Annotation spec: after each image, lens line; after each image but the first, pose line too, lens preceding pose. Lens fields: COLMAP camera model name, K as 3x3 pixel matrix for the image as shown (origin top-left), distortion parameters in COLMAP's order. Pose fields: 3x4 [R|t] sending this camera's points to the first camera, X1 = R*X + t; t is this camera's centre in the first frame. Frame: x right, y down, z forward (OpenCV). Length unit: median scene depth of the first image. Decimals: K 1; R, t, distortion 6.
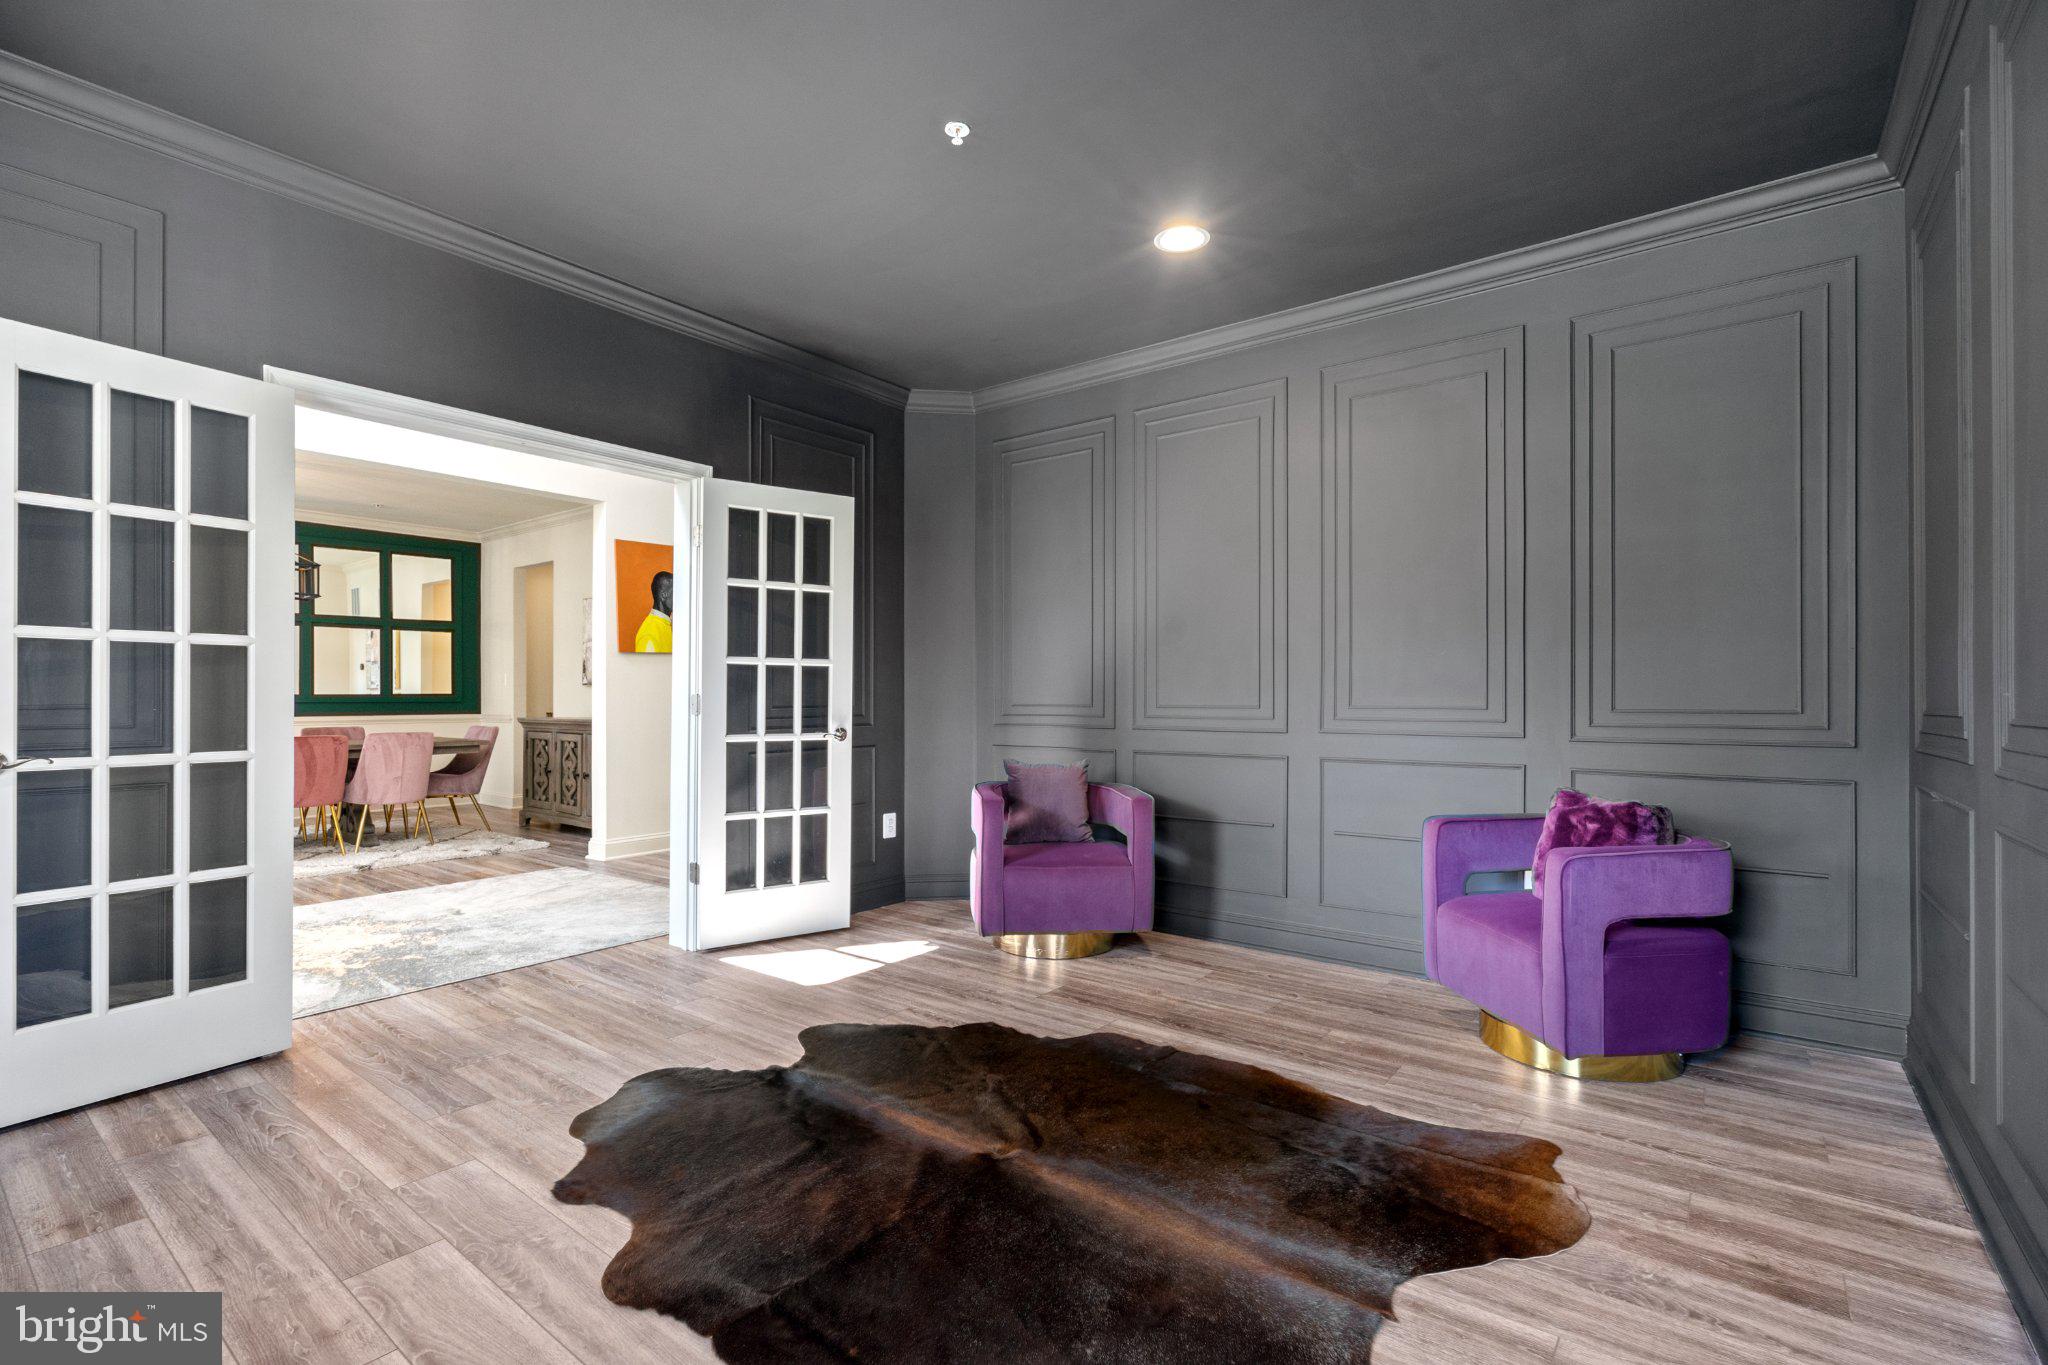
lens RADIAL K [[933.9, 0, 1018.4], [0, 933.9, 695.0], [0, 0, 1]] dist [-0.001215, 0.000226]
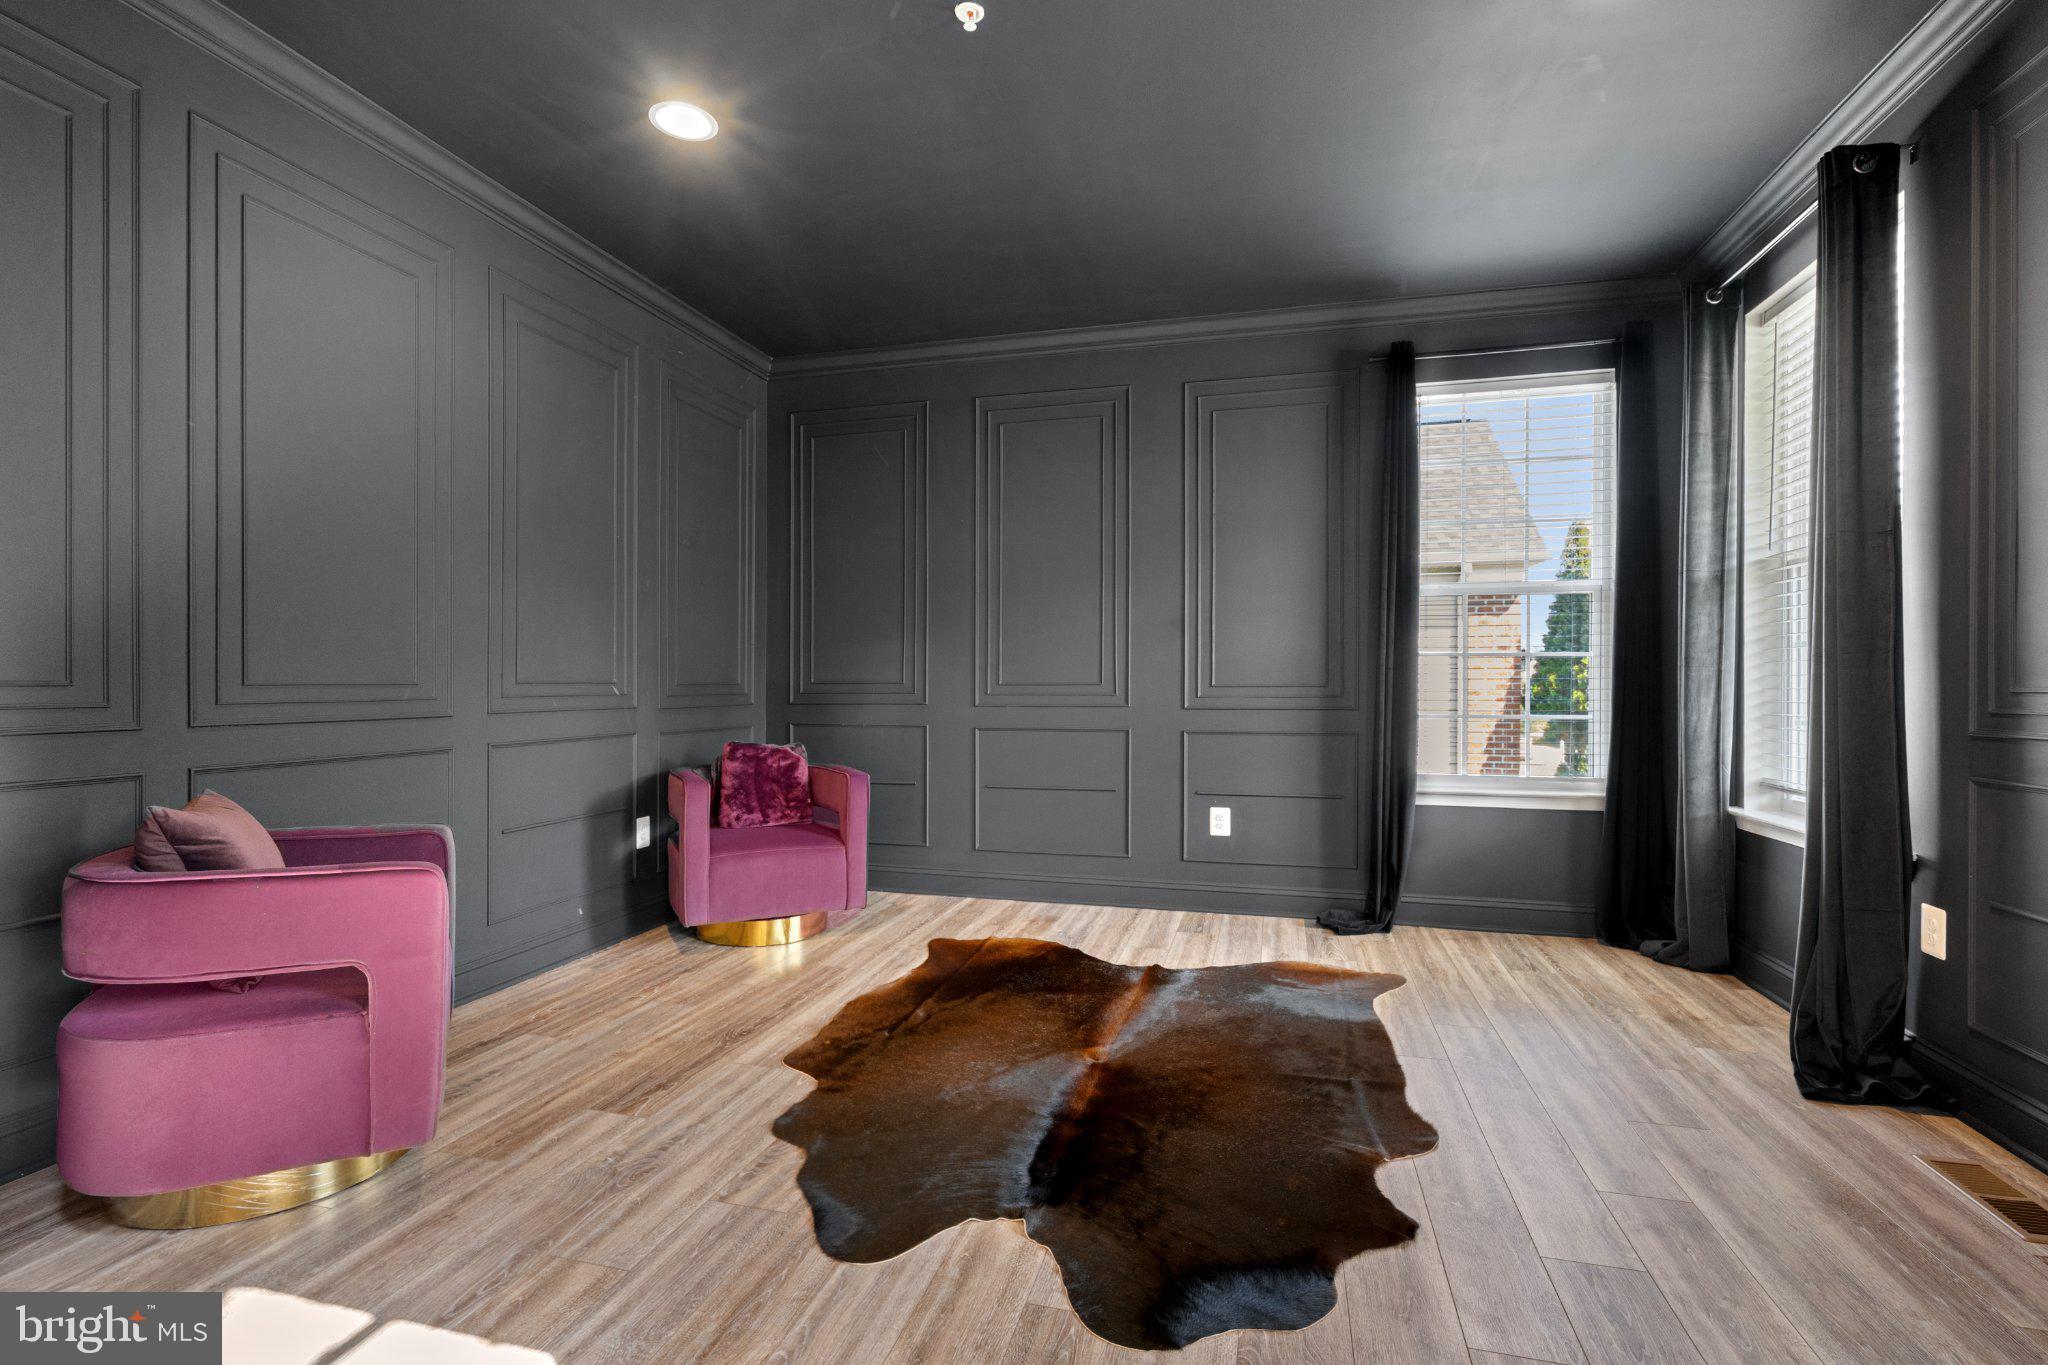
lens RADIAL K [[941.4, 0, 1019.5], [0, 941.4, 694.4], [0, 0, 1]] dist [-0.014877, 0.000457]
pose [[-0.387478, -0.011479, 0.921808, -0.752393], [-0.000493, 0.999925, 0.012245, 0.014592], [-0.921879, 0.004290, -0.387454, 1.094501]]
